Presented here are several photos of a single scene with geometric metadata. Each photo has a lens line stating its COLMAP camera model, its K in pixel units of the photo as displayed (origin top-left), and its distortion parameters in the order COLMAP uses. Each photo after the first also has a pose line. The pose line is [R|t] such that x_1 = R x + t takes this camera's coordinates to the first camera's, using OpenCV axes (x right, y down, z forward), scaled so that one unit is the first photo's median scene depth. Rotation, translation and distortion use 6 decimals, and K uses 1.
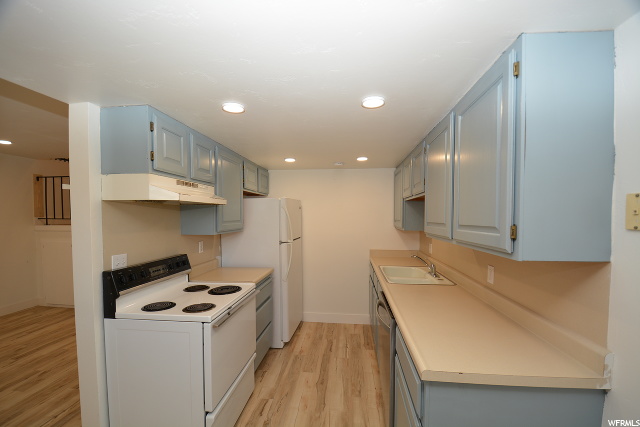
lens RADIAL K [[282.1, 0, 318.7], [0, 282.1, 222.7], [0, 0, 1]] dist [0.009370, -0.016680]
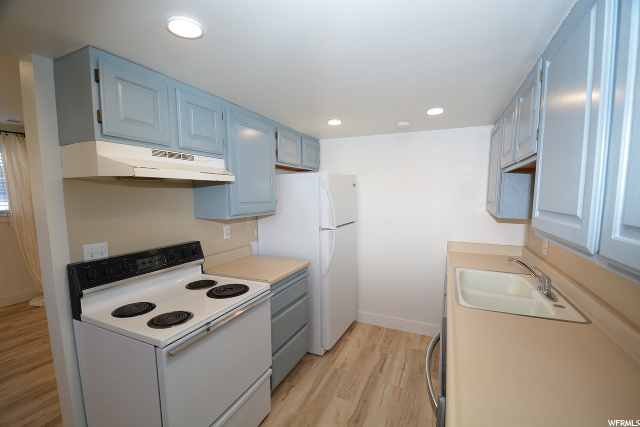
lens RADIAL K [[282.1, 0, 318.7], [0, 282.1, 222.7], [0, 0, 1]] dist [0.009370, -0.016680]
pose [[0.951850, 0.031419, -0.304949, 0.116621], [-0.007314, 0.996779, 0.079868, -0.012881], [0.306476, -0.073792, 0.949014, 0.275121]]
